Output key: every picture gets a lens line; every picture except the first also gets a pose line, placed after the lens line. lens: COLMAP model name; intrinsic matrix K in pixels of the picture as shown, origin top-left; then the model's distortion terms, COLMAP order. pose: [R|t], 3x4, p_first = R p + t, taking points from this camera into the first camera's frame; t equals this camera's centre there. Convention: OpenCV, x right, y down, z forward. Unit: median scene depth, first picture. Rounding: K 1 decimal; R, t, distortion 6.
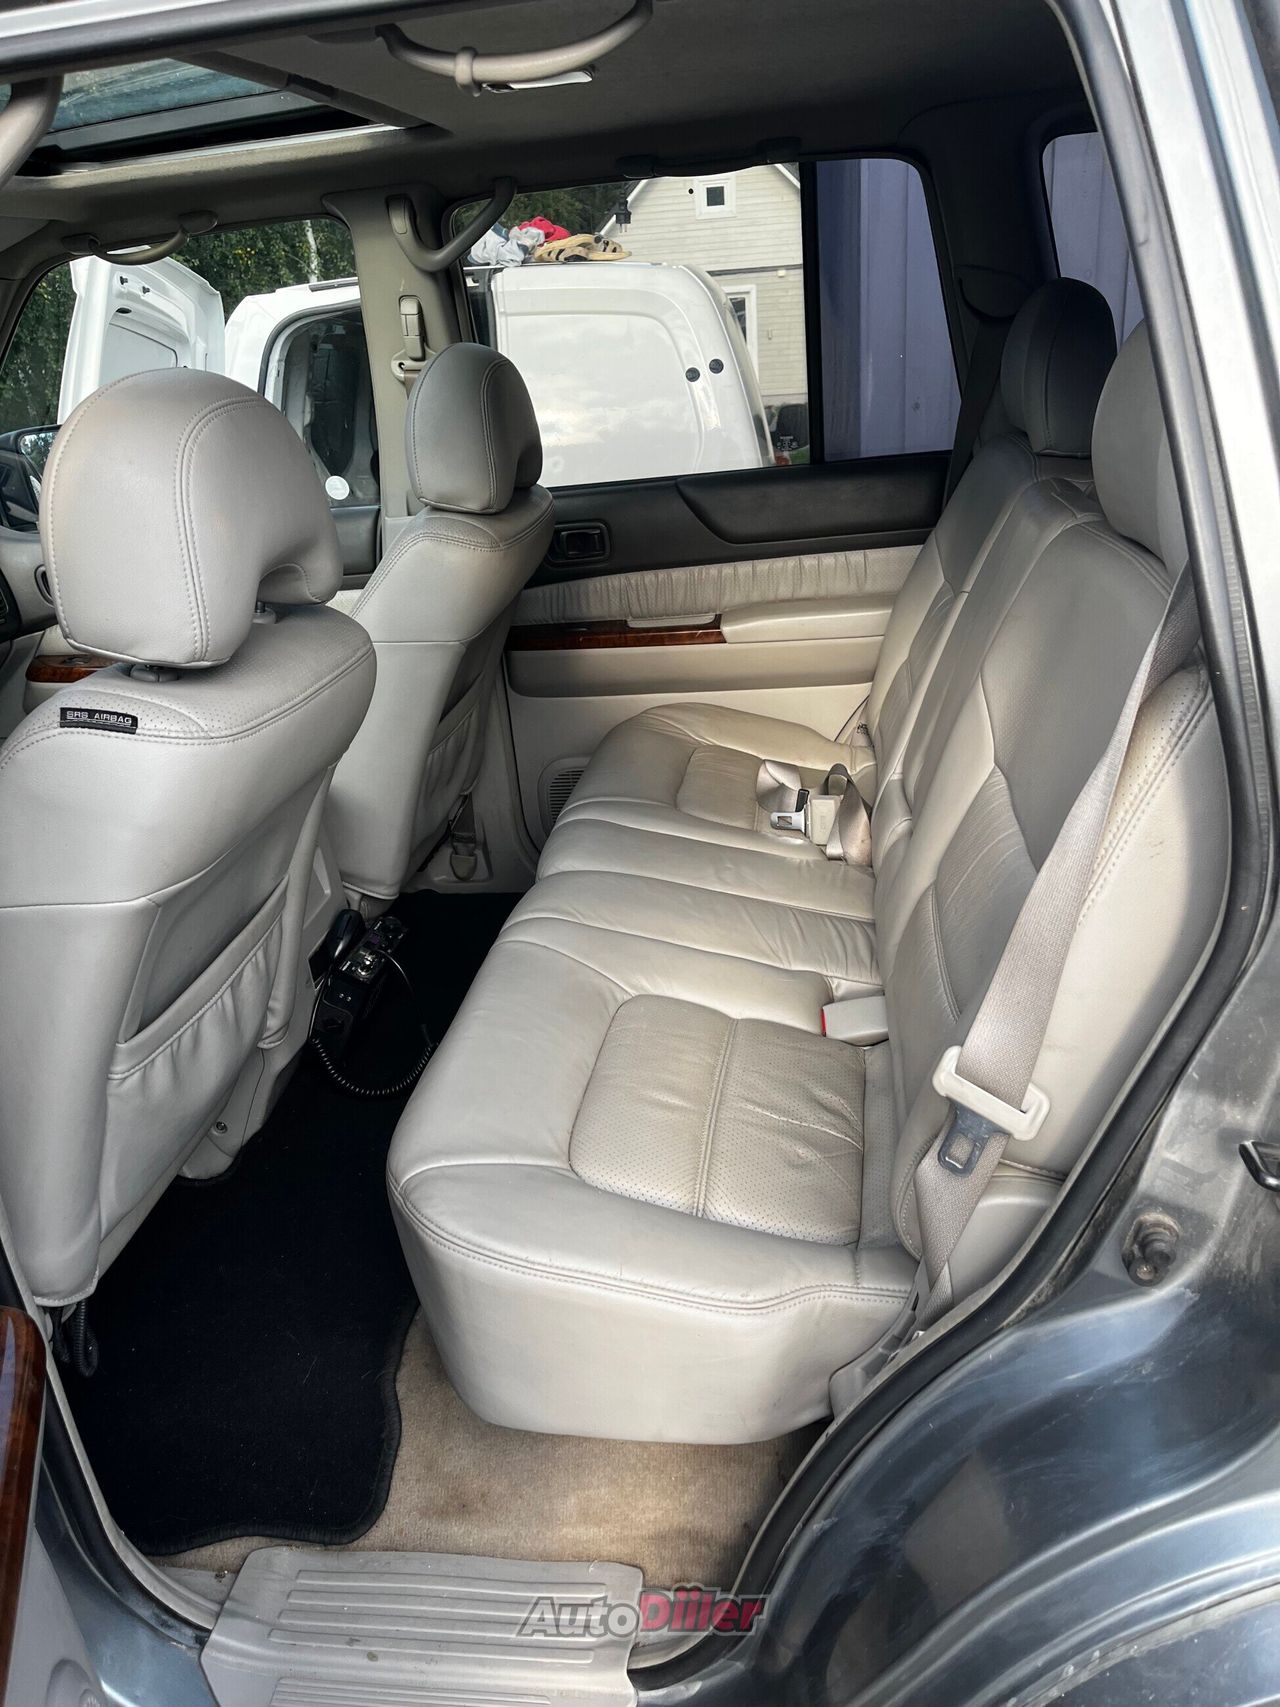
lens RADIAL K [[1287.3, 0, 640.0], [0, 1287.3, 853.5], [0, 0, 1]] dist [0.023271, 0.001561]
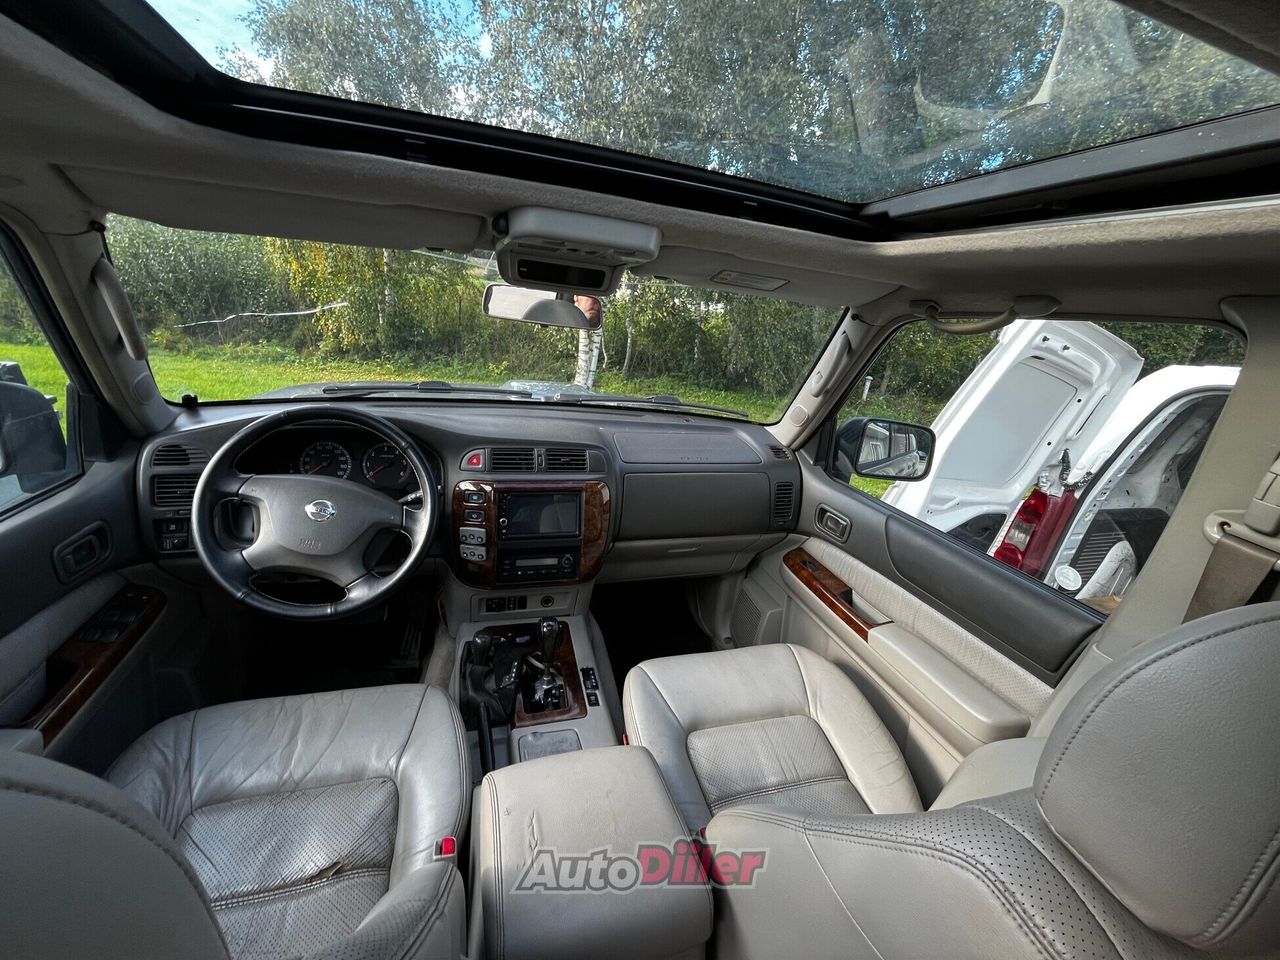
lens RADIAL K [[536.6, 0, 640.0], [0, 536.6, 480.0], [0, 0, 1]] dist [-0.000331, -0.000135]
pose [[0.440355, 0.413921, -0.796716, -0.087772], [-0.492944, 0.853136, 0.170776, -0.254324], [0.750395, 0.317535, 0.579723, 0.501994]]
